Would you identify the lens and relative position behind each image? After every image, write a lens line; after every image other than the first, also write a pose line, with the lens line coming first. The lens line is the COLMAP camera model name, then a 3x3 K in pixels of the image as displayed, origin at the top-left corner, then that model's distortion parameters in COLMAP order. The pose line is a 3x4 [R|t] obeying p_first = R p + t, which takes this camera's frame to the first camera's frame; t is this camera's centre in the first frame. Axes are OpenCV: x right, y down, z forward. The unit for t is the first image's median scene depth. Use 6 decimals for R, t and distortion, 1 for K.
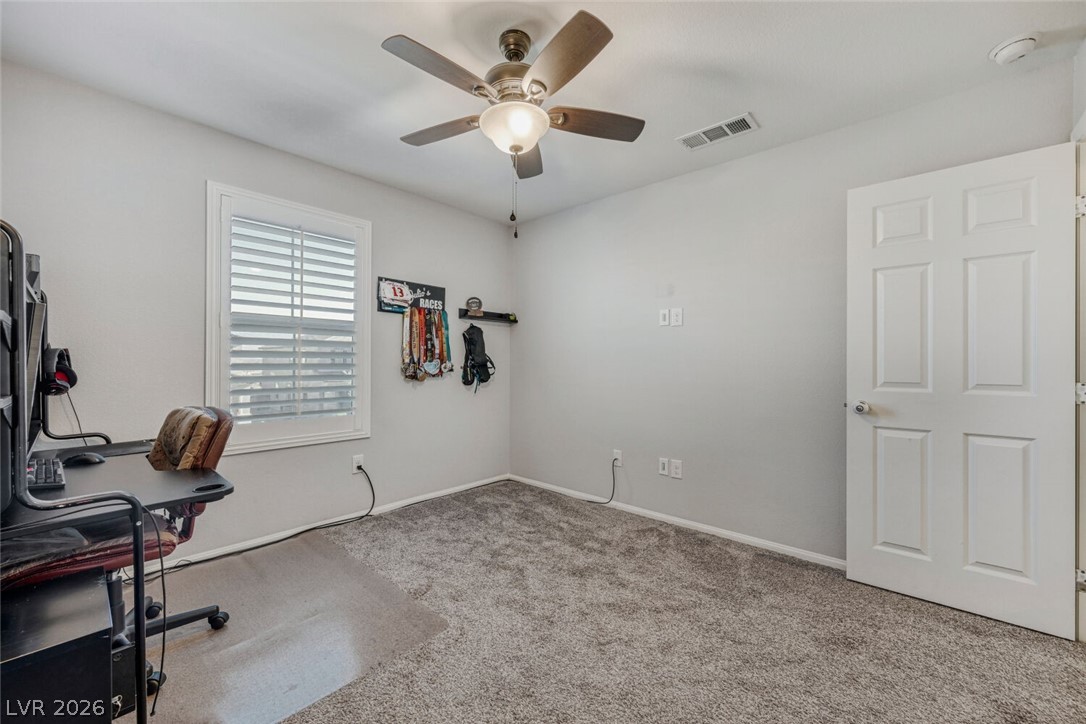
lens RADIAL K [[428.8, 0, 544.4], [0, 428.8, 359.1], [0, 0, 1]] dist [0.000313, -0.000075]
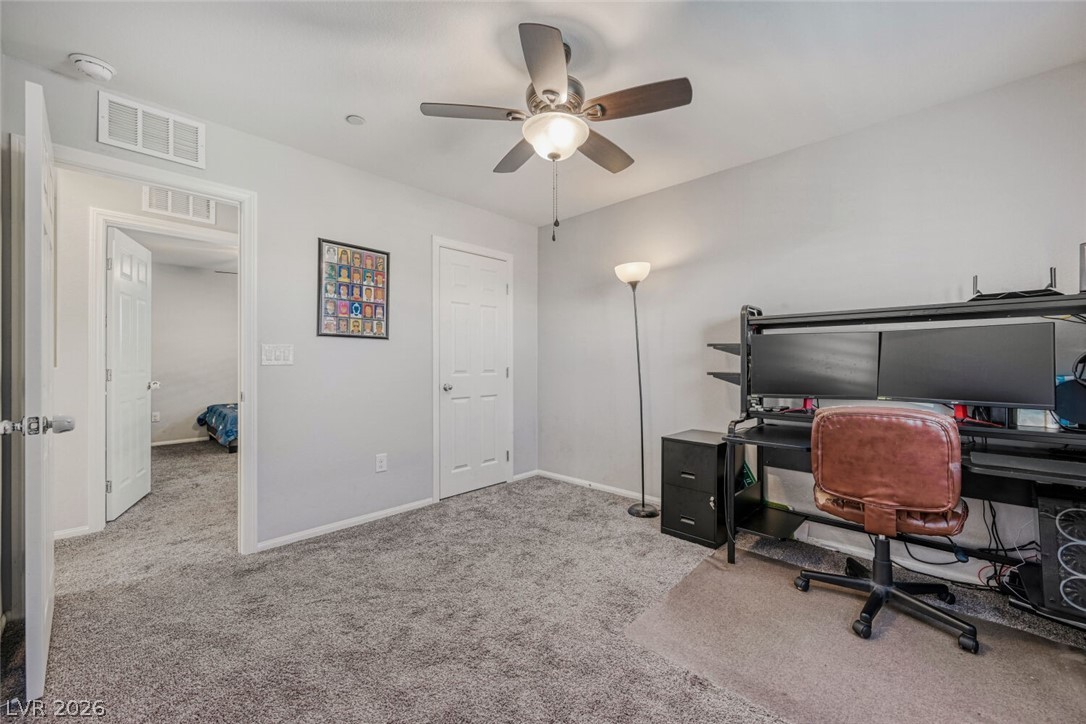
lens RADIAL K [[426.0, 0, 544.7], [0, 426.0, 364.4], [0, 0, 1]] dist [0.000080, -0.000148]
pose [[-0.999495, -0.005280, 0.031332, -0.042826], [-0.005205, 0.999983, 0.002452, 0.009829], [-0.031344, 0.002288, -0.999506, 1.160057]]
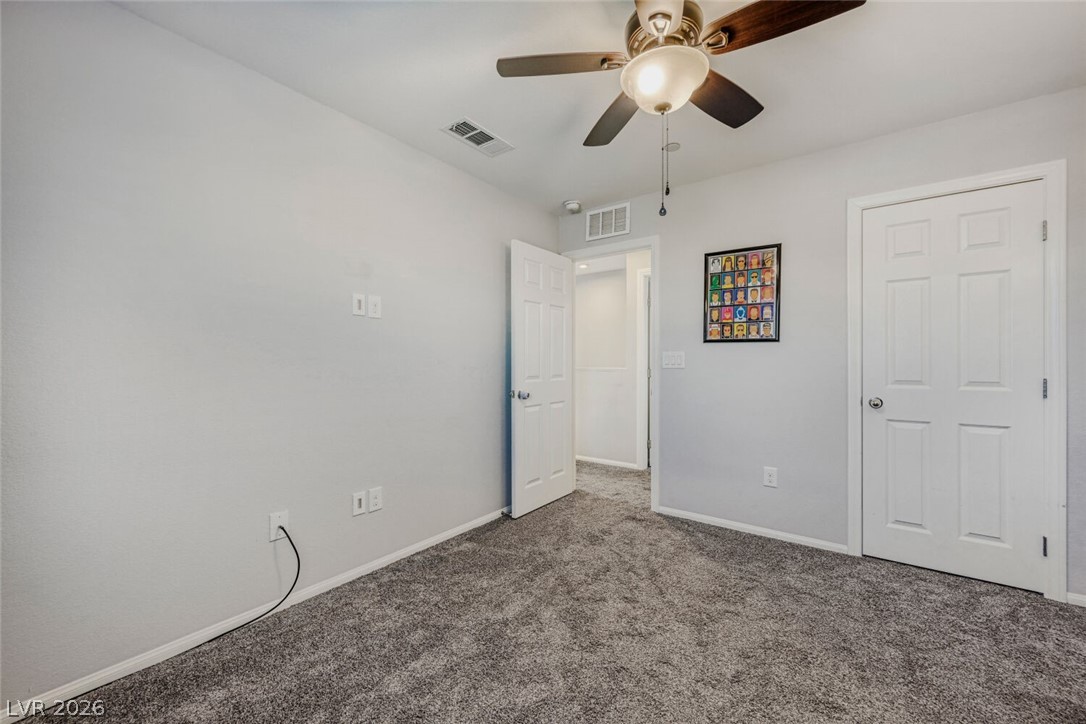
lens RADIAL K [[426.0, 0, 544.7], [0, 426.0, 364.4], [0, 0, 1]] dist [0.000080, -0.000148]
pose [[-0.085382, -0.011300, 0.996284, -0.488508], [-0.005143, 0.999927, 0.010900, -0.002914], [-0.996335, -0.004193, -0.085434, 0.739807]]
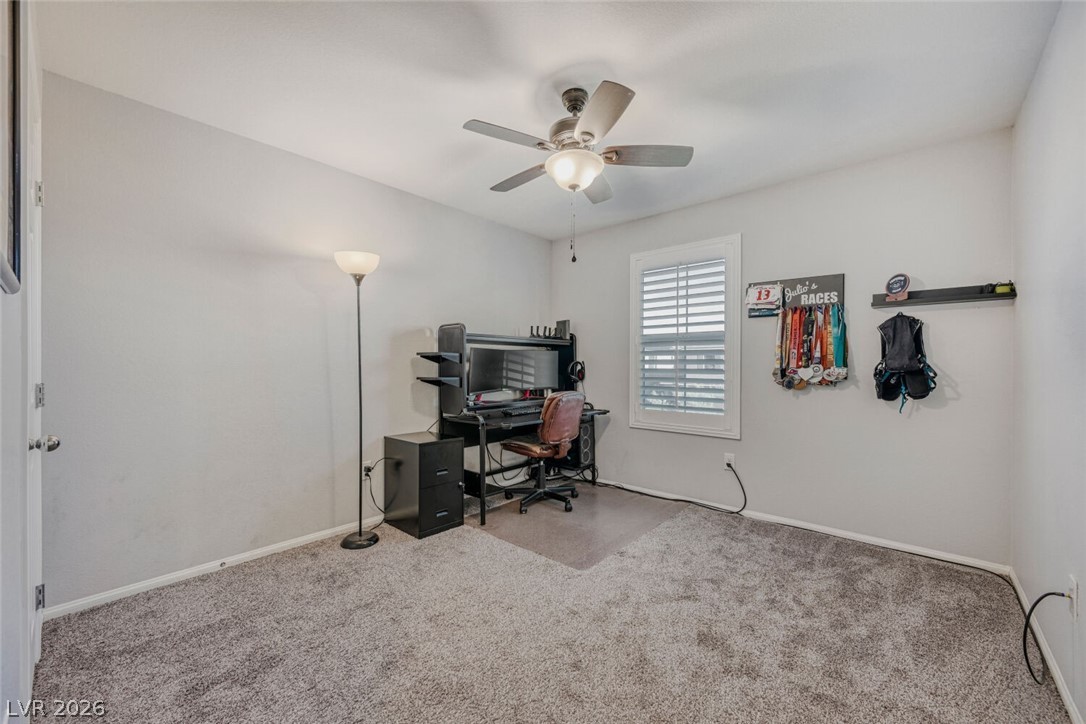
lens RADIAL K [[426.0, 0, 544.7], [0, 426.0, 364.4], [0, 0, 1]] dist [0.000080, -0.000148]
pose [[0.005567, -0.009451, -0.999940, 0.633746], [0.003985, 0.999948, -0.009429, 0.006450], [0.999977, -0.003933, 0.005604, 0.521494]]
